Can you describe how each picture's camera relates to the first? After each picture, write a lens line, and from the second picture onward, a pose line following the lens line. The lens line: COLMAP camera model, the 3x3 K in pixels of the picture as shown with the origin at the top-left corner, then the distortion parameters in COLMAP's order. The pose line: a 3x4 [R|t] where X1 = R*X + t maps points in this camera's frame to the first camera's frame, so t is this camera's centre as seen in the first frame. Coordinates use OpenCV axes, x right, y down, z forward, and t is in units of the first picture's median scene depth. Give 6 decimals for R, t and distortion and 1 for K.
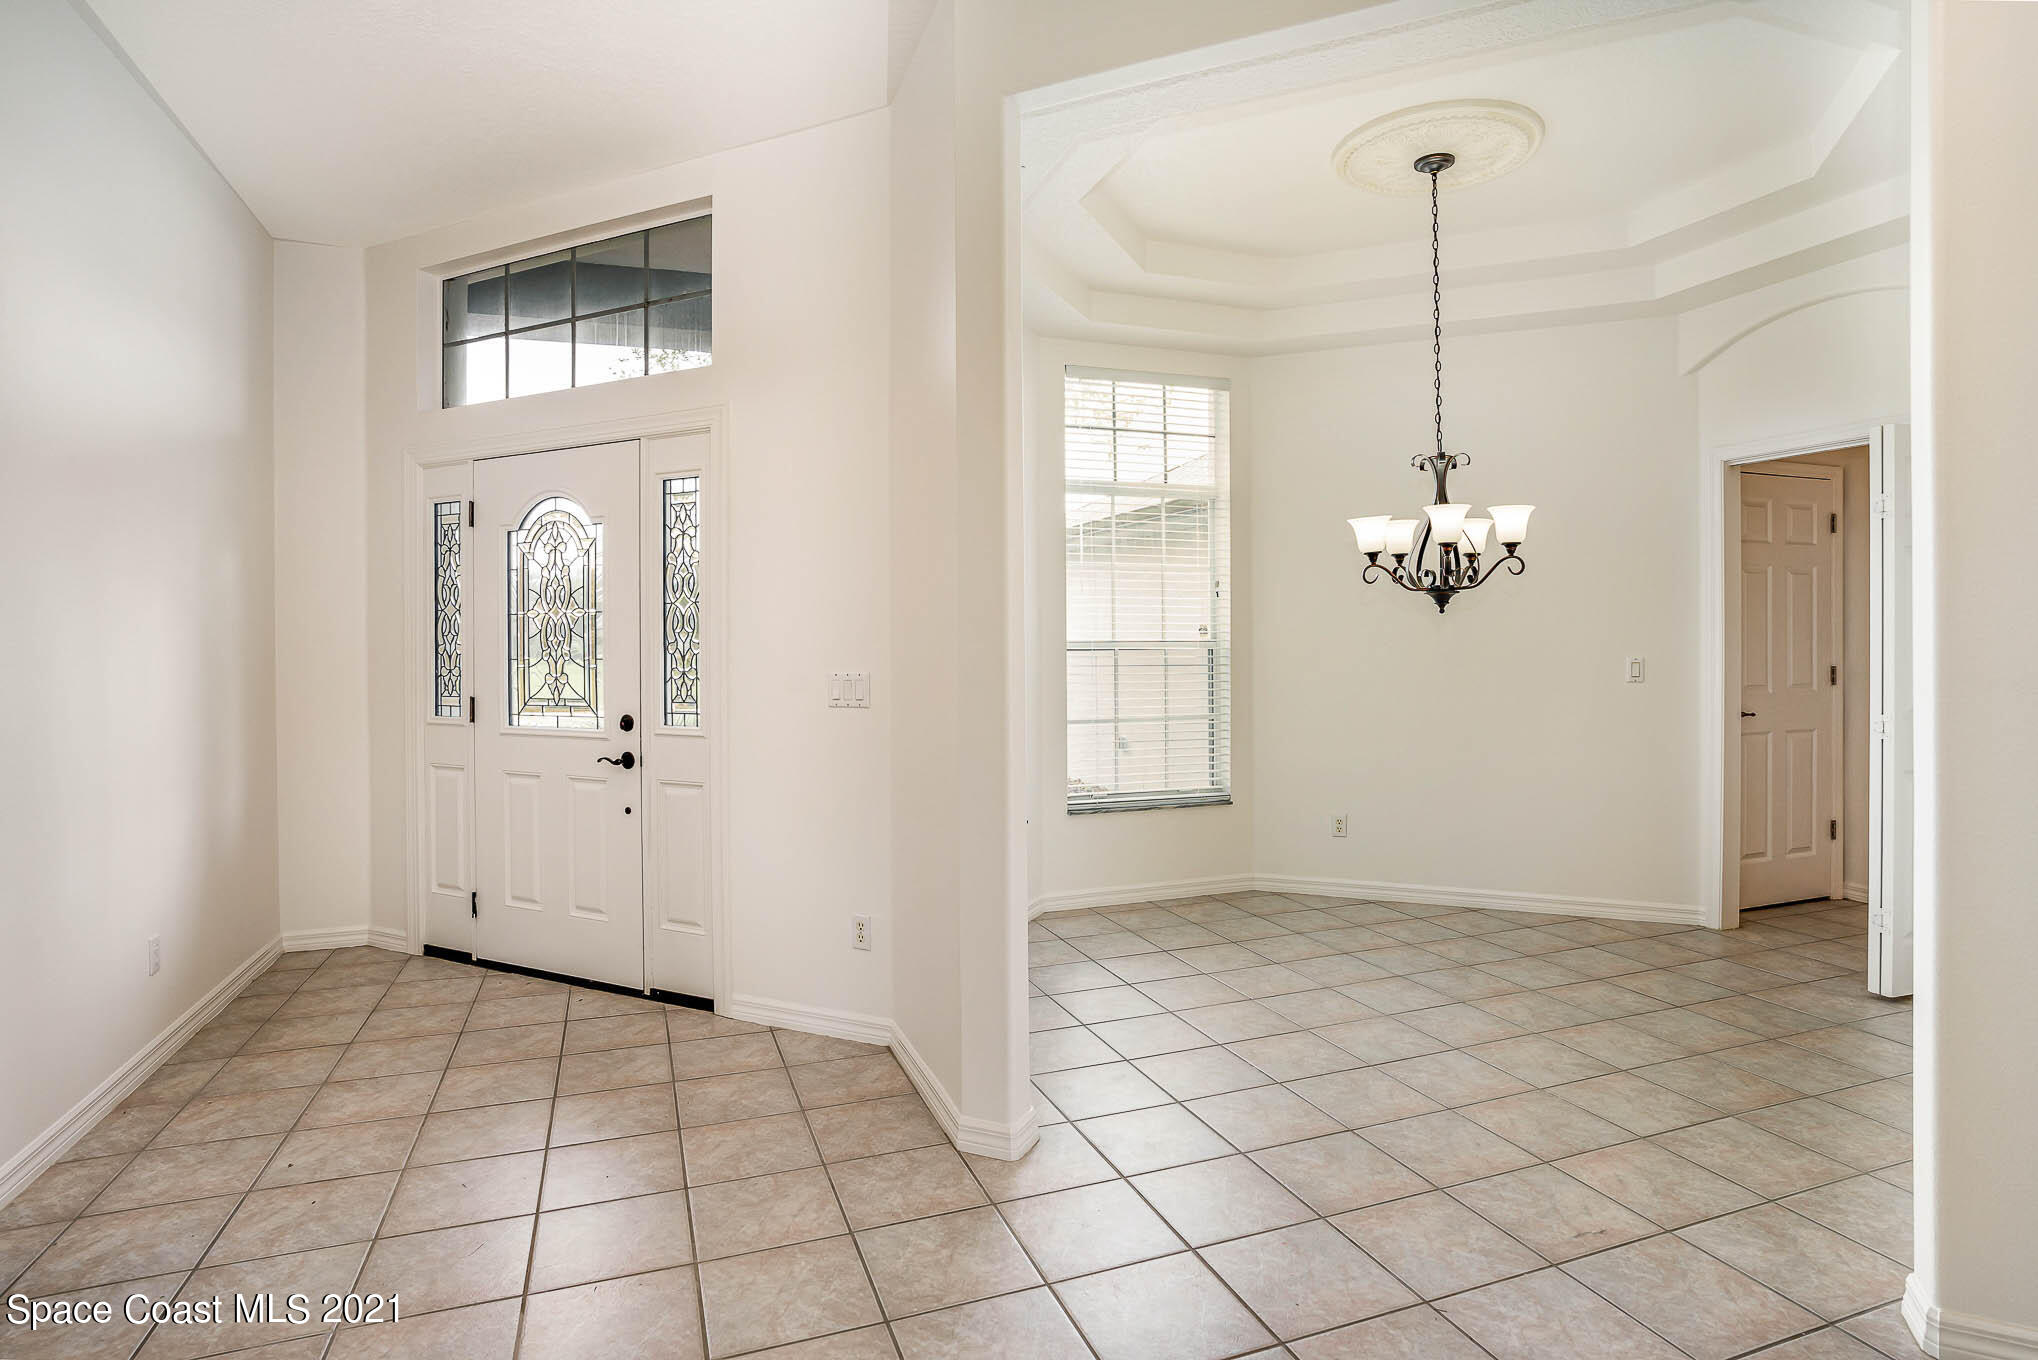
lens RADIAL K [[1054.1, 0, 1025.1], [0, 1054.1, 649.8], [0, 0, 1]] dist [-0.002307, 0.000030]
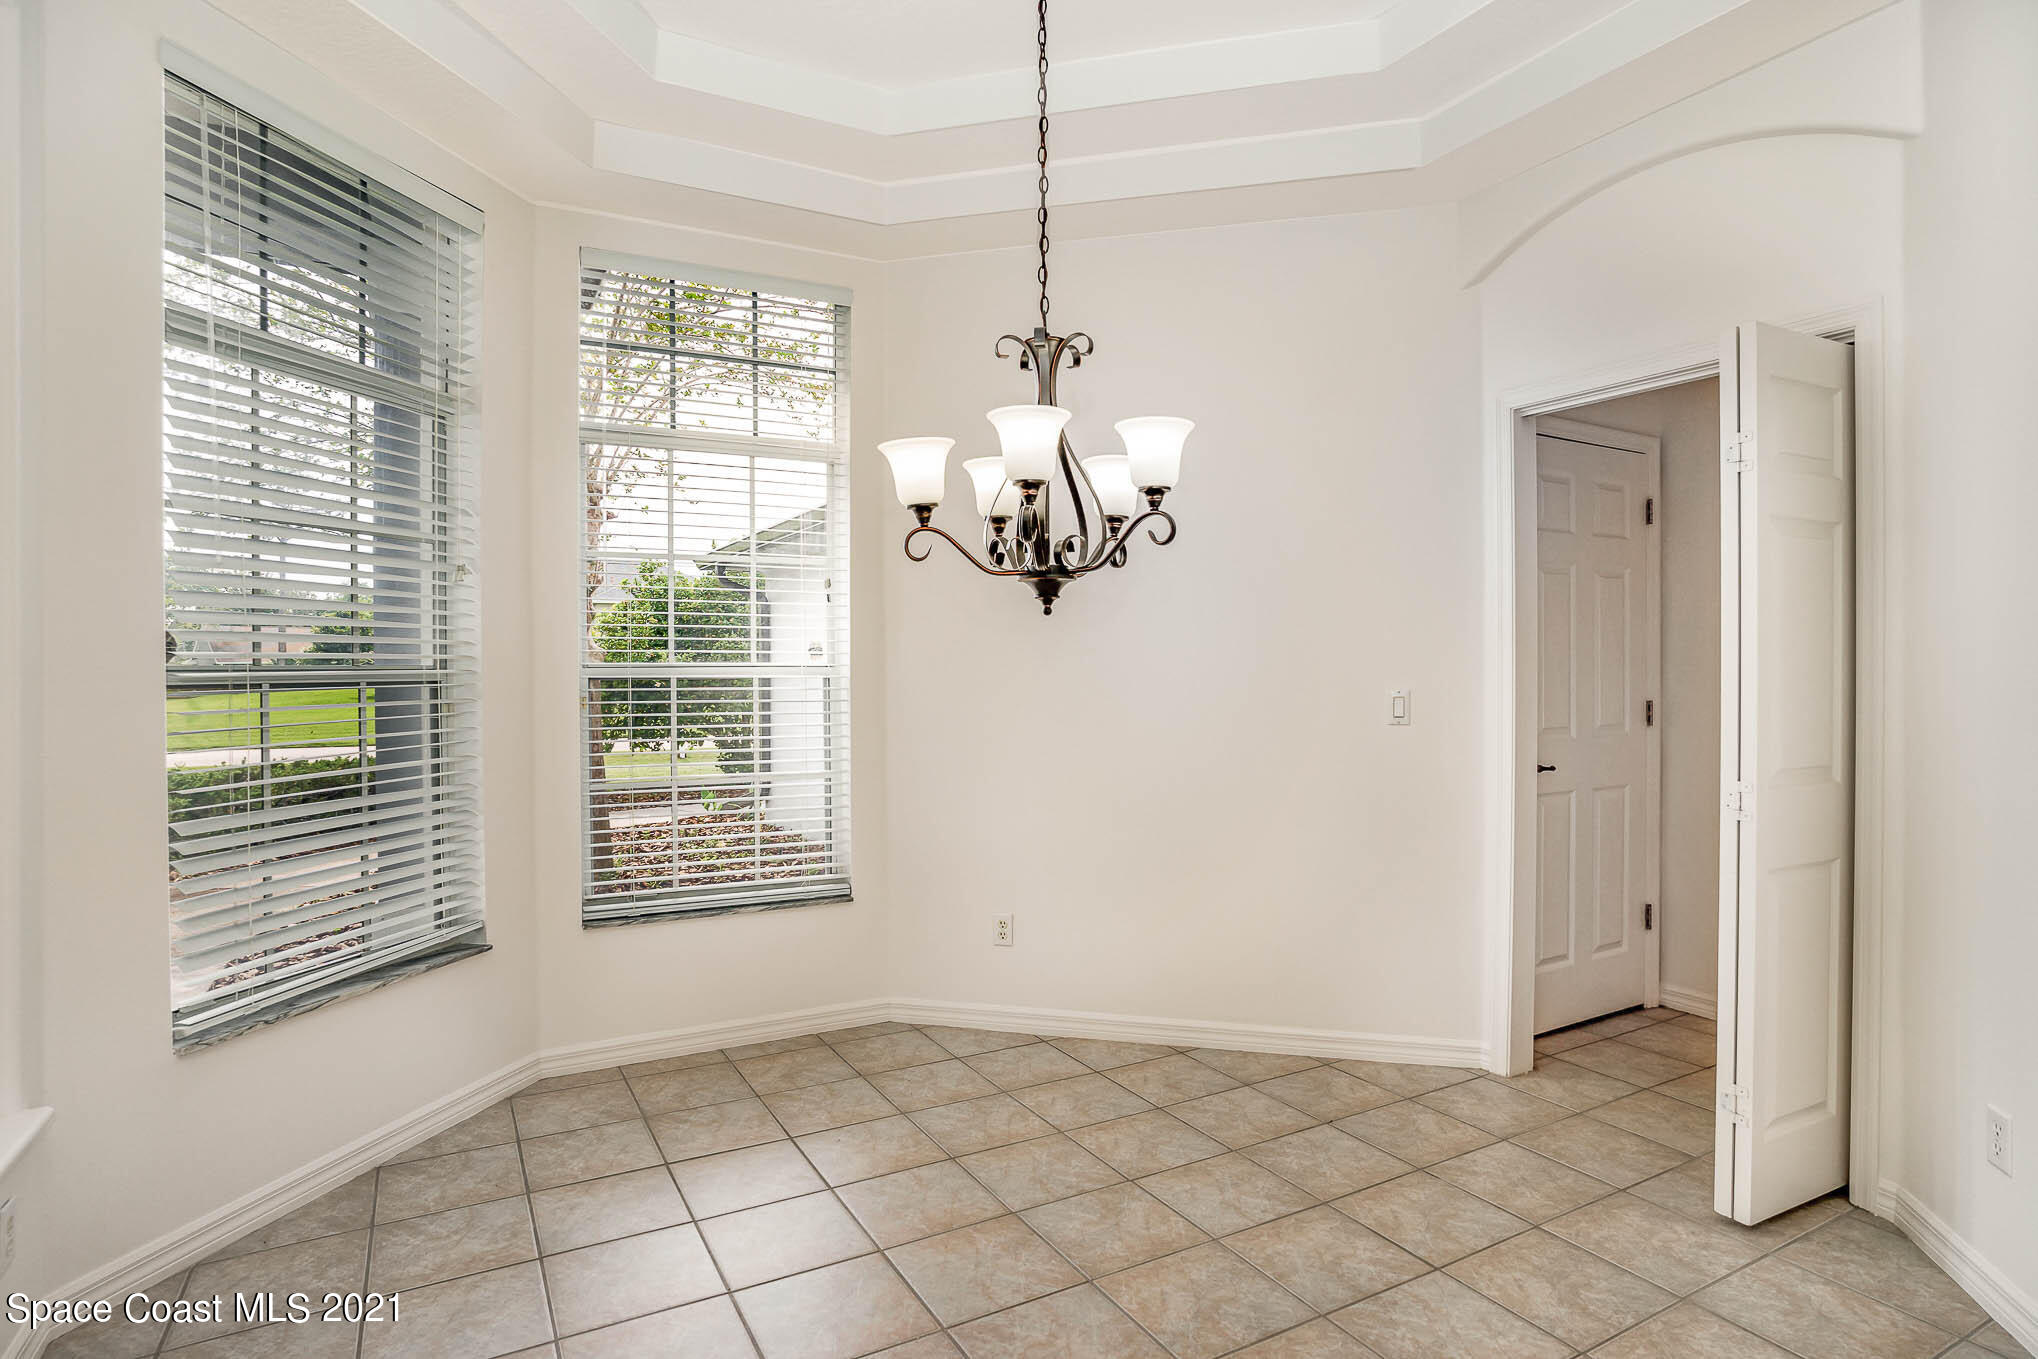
lens RADIAL K [[1054.1, 0, 1016.7], [0, 1054.1, 678.4], [0, 0, 1]] dist [-0.002307, 0.000030]
pose [[0.990866, 0.001751, 0.134837, 0.244584], [-0.001841, 0.999998, 0.000543, -0.000381], [-0.134835, -0.000786, 0.990868, 0.353959]]
